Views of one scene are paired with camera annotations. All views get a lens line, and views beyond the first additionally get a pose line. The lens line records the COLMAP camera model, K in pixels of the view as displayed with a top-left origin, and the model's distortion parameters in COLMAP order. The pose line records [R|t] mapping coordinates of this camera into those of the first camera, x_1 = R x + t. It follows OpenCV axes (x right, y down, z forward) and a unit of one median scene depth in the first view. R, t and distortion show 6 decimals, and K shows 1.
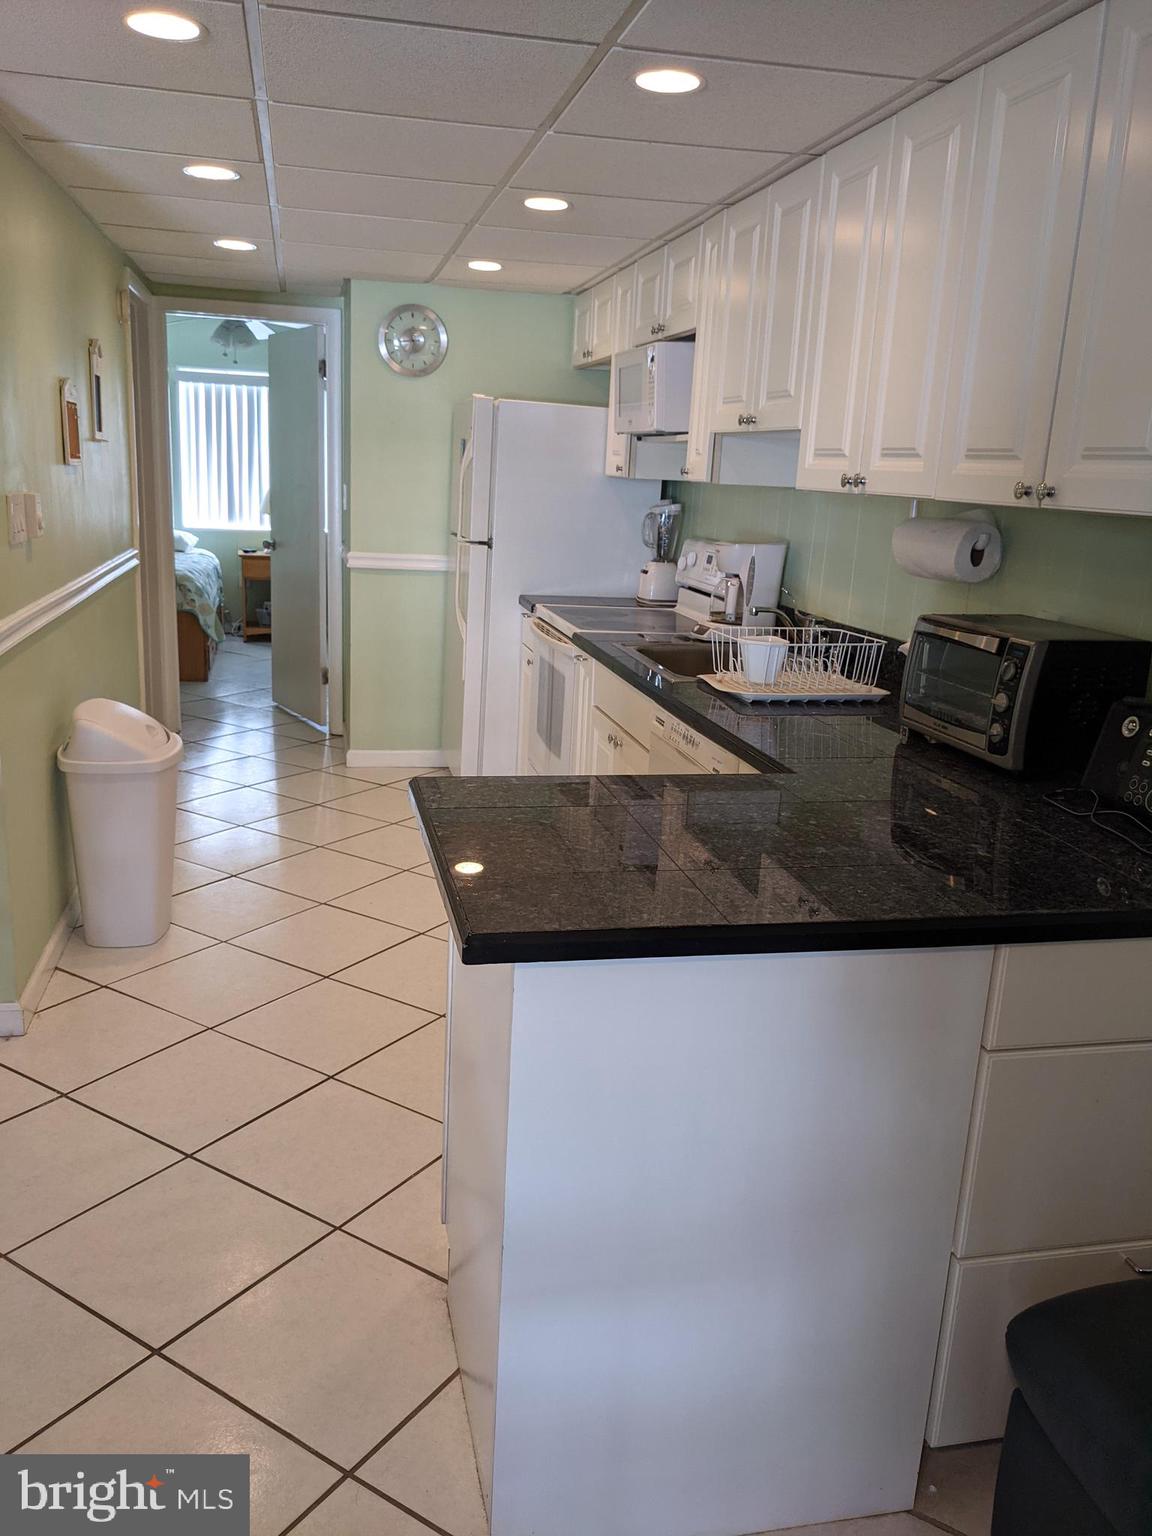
lens RADIAL K [[1233.7, 0, 546.1], [0, 1233.7, 792.0], [0, 0, 1]] dist [0.071840, -0.114758]
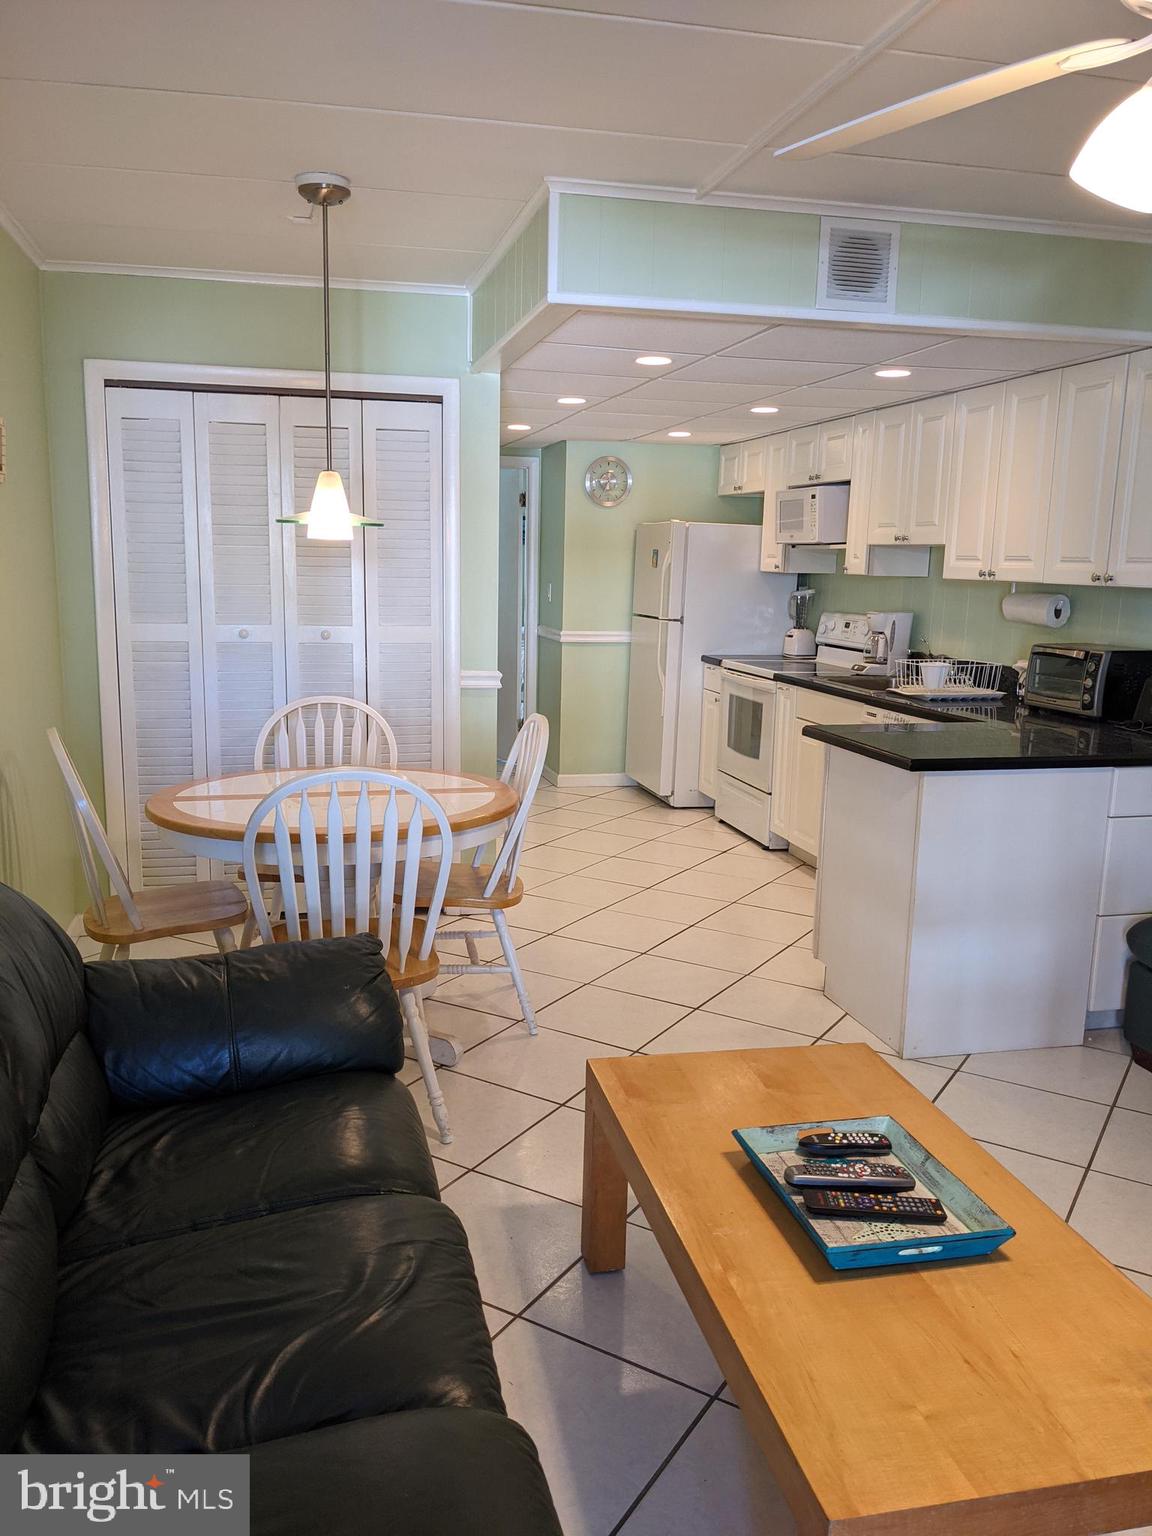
lens RADIAL K [[1233.7, 0, 546.1], [0, 1233.7, 792.0], [0, 0, 1]] dist [0.071840, -0.114758]
pose [[0.999253, -0.032643, 0.020674, -0.310331], [0.033980, 0.997104, -0.068042, 0.117922], [-0.018393, 0.068693, 0.997468, -0.542053]]
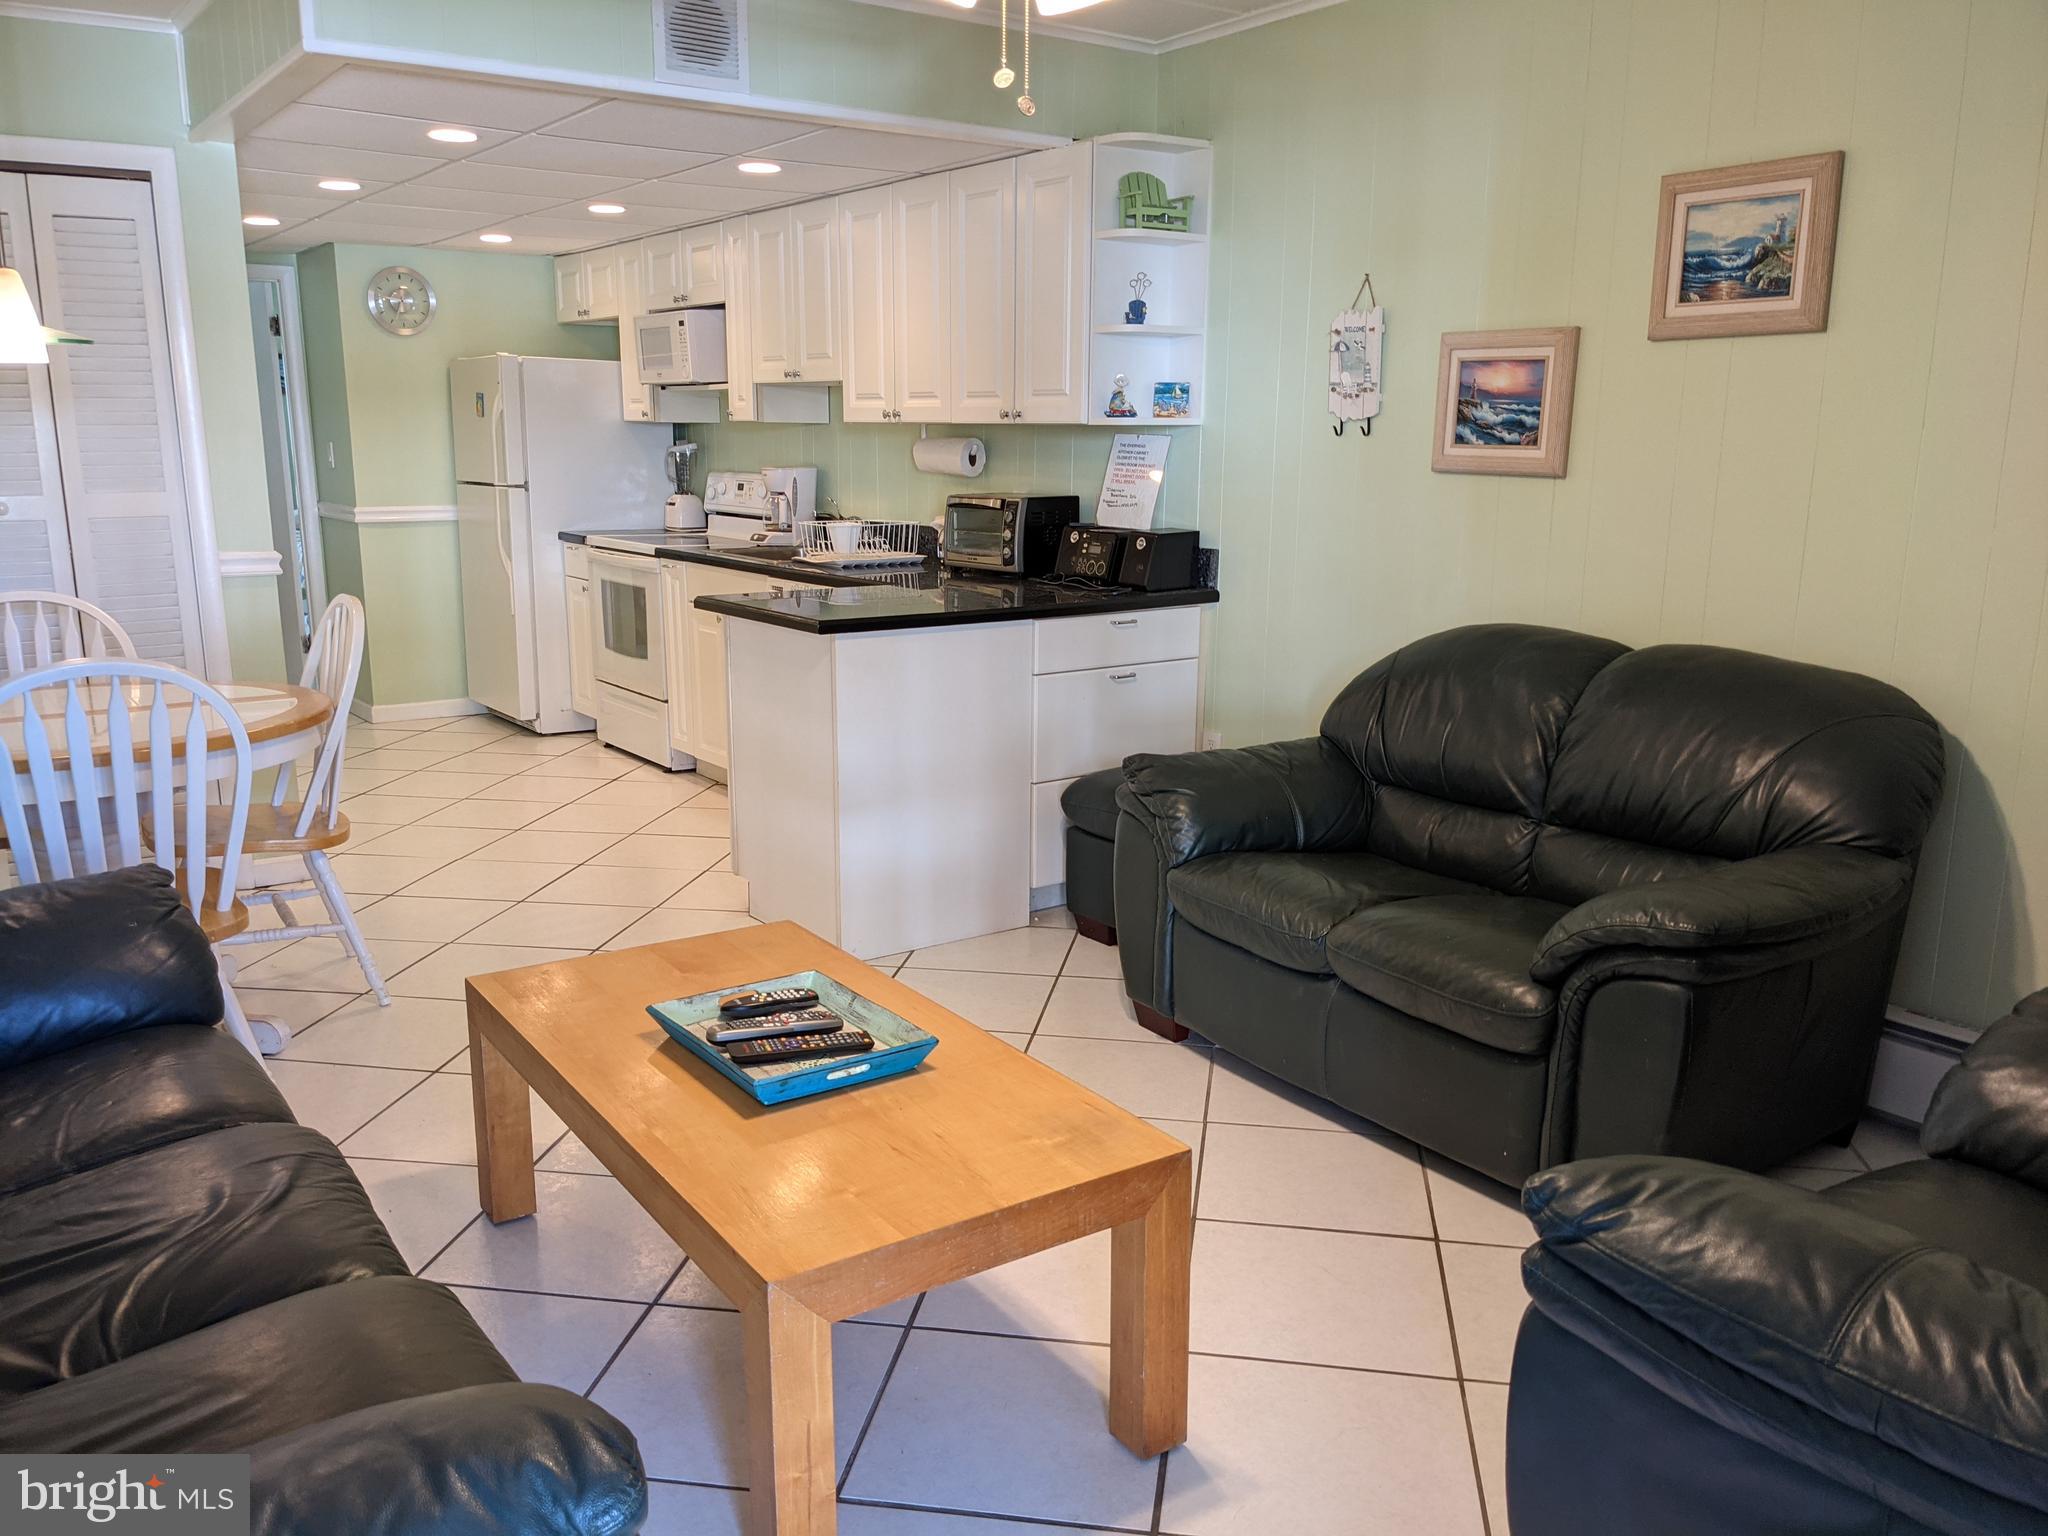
lens RADIAL K [[1644.9, 0, 1021.7], [0, 1644.9, 808.0], [0, 0, 1]] dist [0.071840, -0.114758]
pose [[0.911008, -0.133645, 0.390132, -0.331541], [0.141753, 0.989869, 0.008083, 0.169170], [-0.387260, 0.047939, 0.920723, -0.653357]]
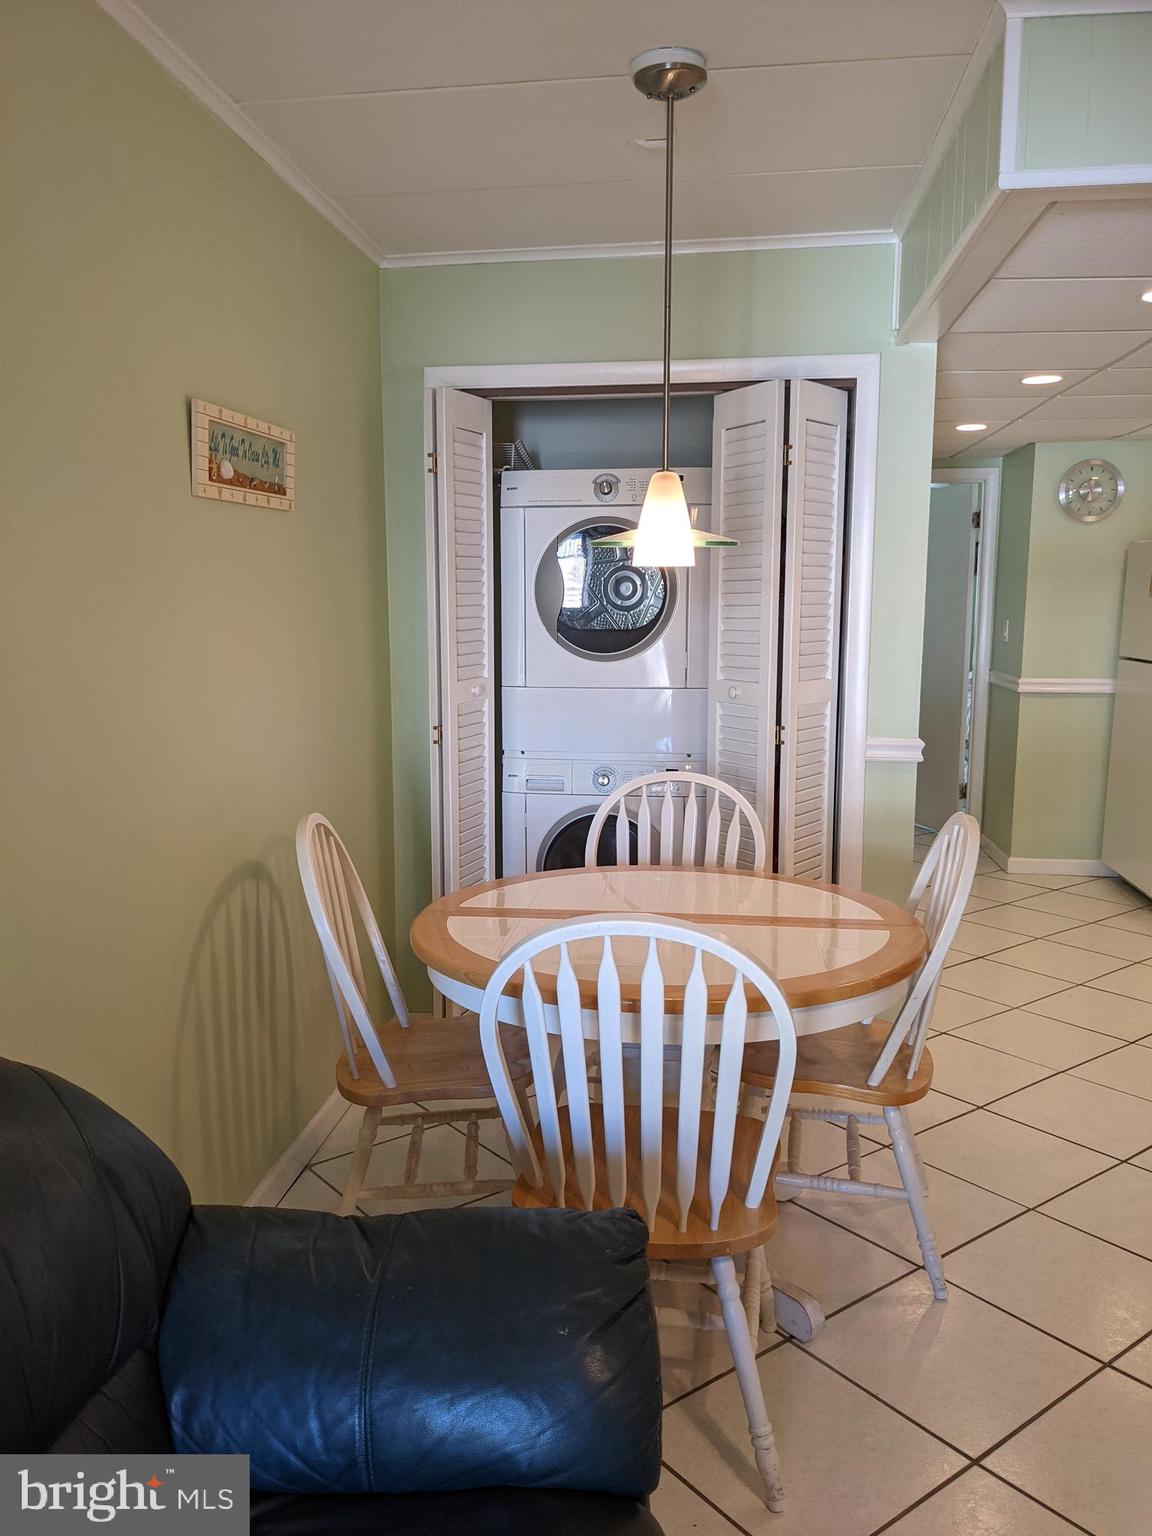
lens RADIAL K [[1233.7, 0, 546.1], [0, 1233.7, 792.0], [0, 0, 1]] dist [0.071840, -0.114758]
pose [[0.945283, 0.003052, -0.326238, -0.288941], [-0.037228, 0.994434, -0.098565, 0.049427], [0.324122, 0.105317, 0.940135, -0.260552]]
